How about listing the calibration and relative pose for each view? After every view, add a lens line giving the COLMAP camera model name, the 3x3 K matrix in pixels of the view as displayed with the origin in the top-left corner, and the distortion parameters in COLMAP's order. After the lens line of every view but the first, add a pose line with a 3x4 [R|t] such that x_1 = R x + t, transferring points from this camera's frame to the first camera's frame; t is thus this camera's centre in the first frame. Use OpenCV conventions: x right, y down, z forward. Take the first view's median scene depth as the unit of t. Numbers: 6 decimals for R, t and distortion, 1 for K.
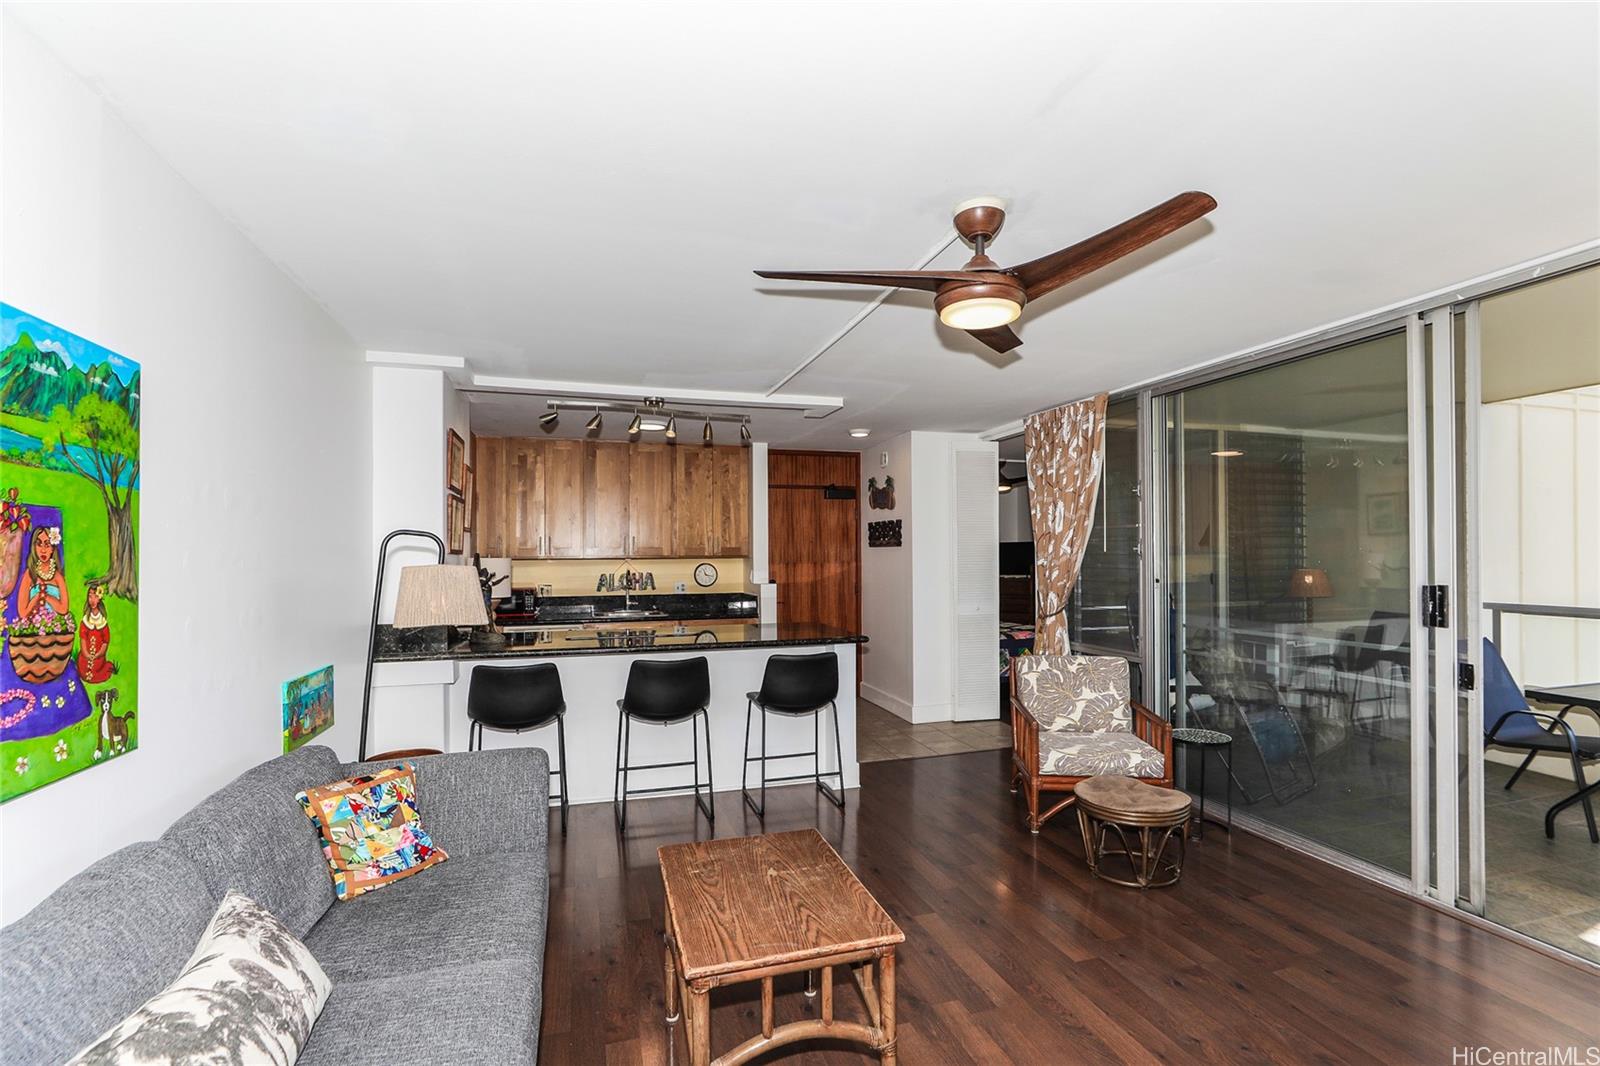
lens RADIAL K [[748.0, 0, 827.3], [0, 748.0, 580.7], [0, 0, 1]] dist [-0.042286, 0.019993]
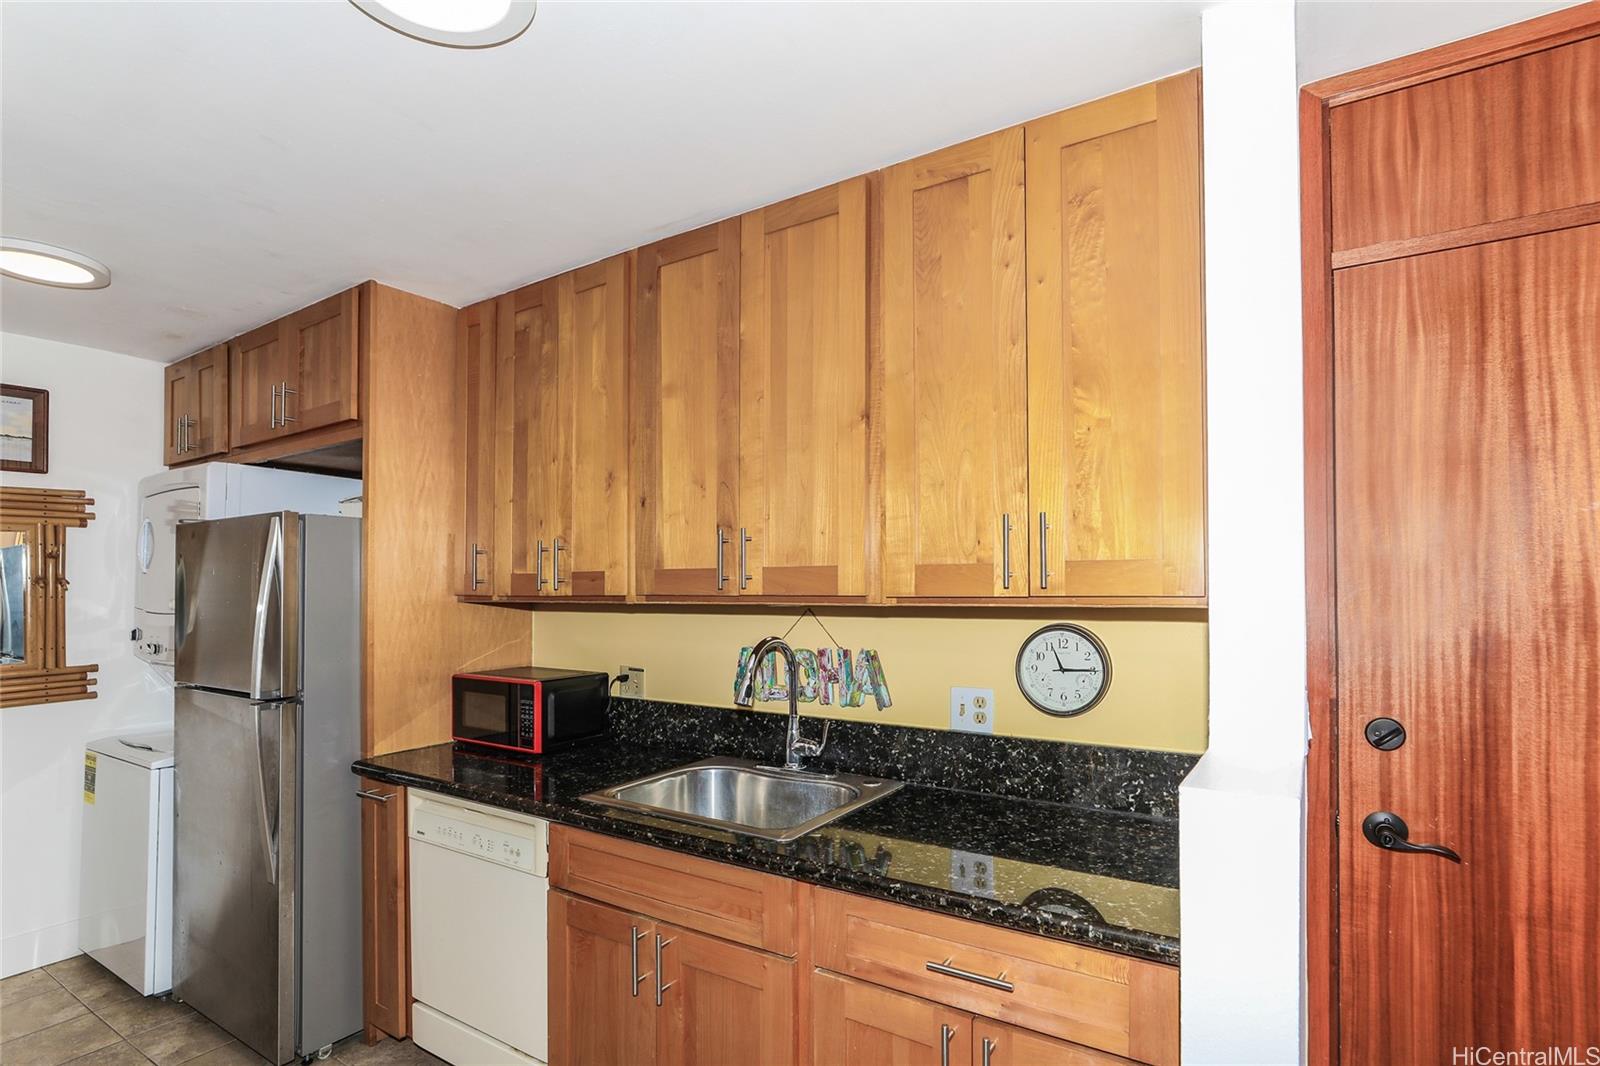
lens RADIAL K [[797.7, 0, 811.0], [0, 797.7, 551.8], [0, 0, 1]] dist [-0.013883, 0.001227]
pose [[0.623474, -0.011522, -0.781759, 0.000214], [-0.031118, 0.998733, -0.039537, -0.054922], [0.781225, 0.048977, 0.622326, 1.143686]]
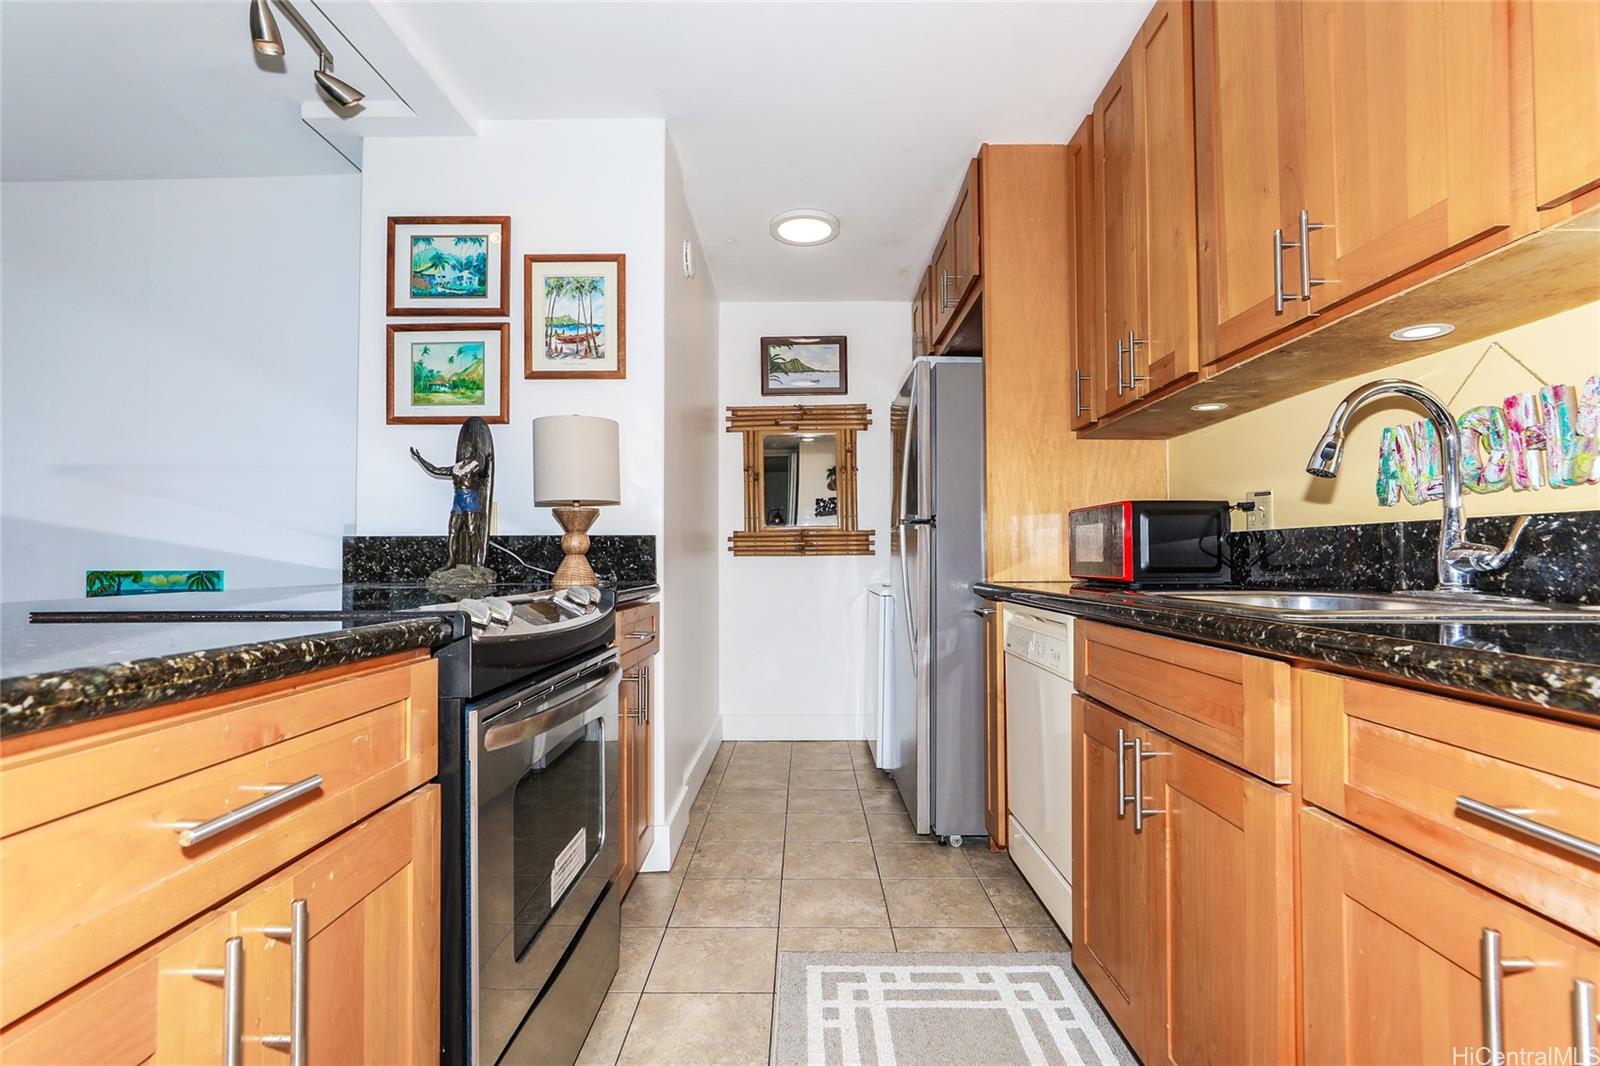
lens RADIAL K [[773.2, 0, 809.0], [0, 773.2, 534.0], [0, 0, 1]] dist [-0.015483, 0.001045]
pose [[-0.331483, -0.023339, -0.943172, -0.032563], [-0.033574, 0.999353, -0.012930, 0.040259], [0.942864, 0.027381, -0.332052, 1.298358]]
